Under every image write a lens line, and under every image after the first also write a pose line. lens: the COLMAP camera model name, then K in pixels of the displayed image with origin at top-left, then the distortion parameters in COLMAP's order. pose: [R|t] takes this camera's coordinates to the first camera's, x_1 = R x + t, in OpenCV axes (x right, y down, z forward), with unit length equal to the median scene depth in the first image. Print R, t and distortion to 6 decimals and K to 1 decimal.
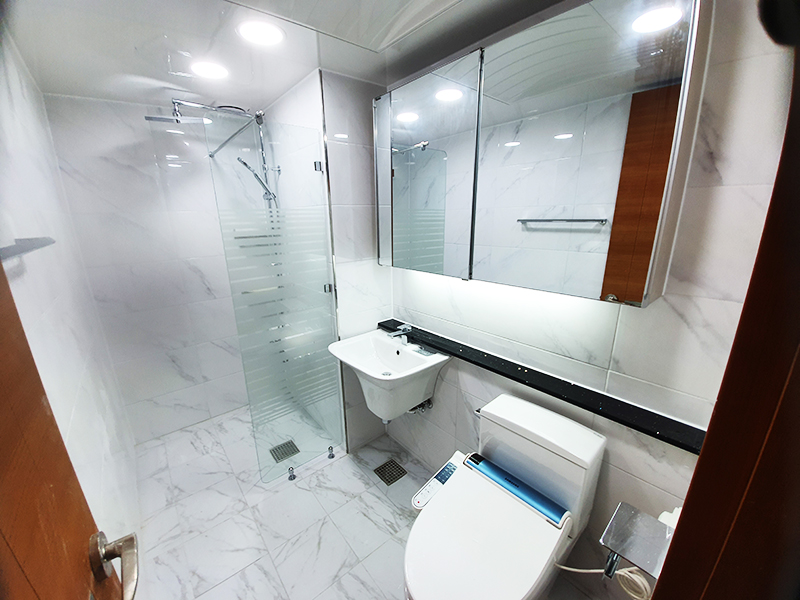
lens RADIAL K [[320.0, 0, 397.6], [0, 320.0, 306.6], [0, 0, 1]] dist [-0.013025, -0.009684]
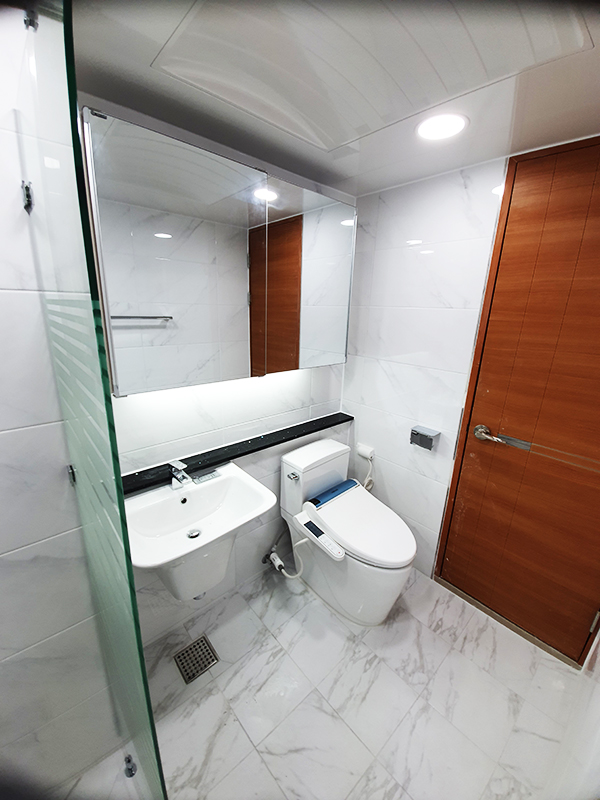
lens RADIAL K [[320.0, 0, 290.3], [0, 320.0, 393.8], [0, 0, 1]] dist [-0.013025, -0.009684]
pose [[-0.043222, -0.241346, 0.969476, -0.691045], [0.247372, 0.937581, 0.244435, -0.216001], [-0.967956, 0.250386, 0.019178, 0.718704]]
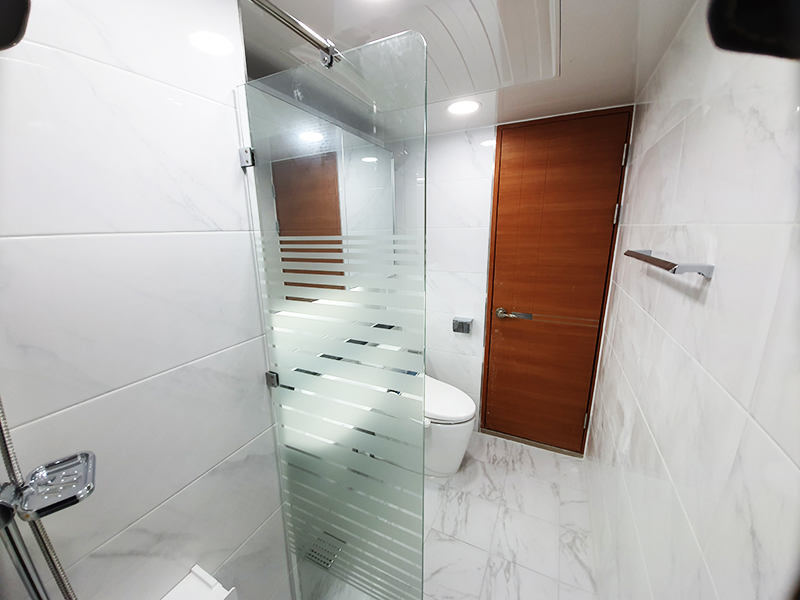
lens RADIAL K [[320.0, 0, 393.9], [0, 320.0, 304.9], [0, 0, 1]] dist [-0.013025, -0.009684]
pose [[-0.415286, -0.179753, 0.891755, -0.833993], [0.276202, 0.909092, 0.311873, -0.311954], [-0.866747, 0.375821, -0.327885, 1.028392]]
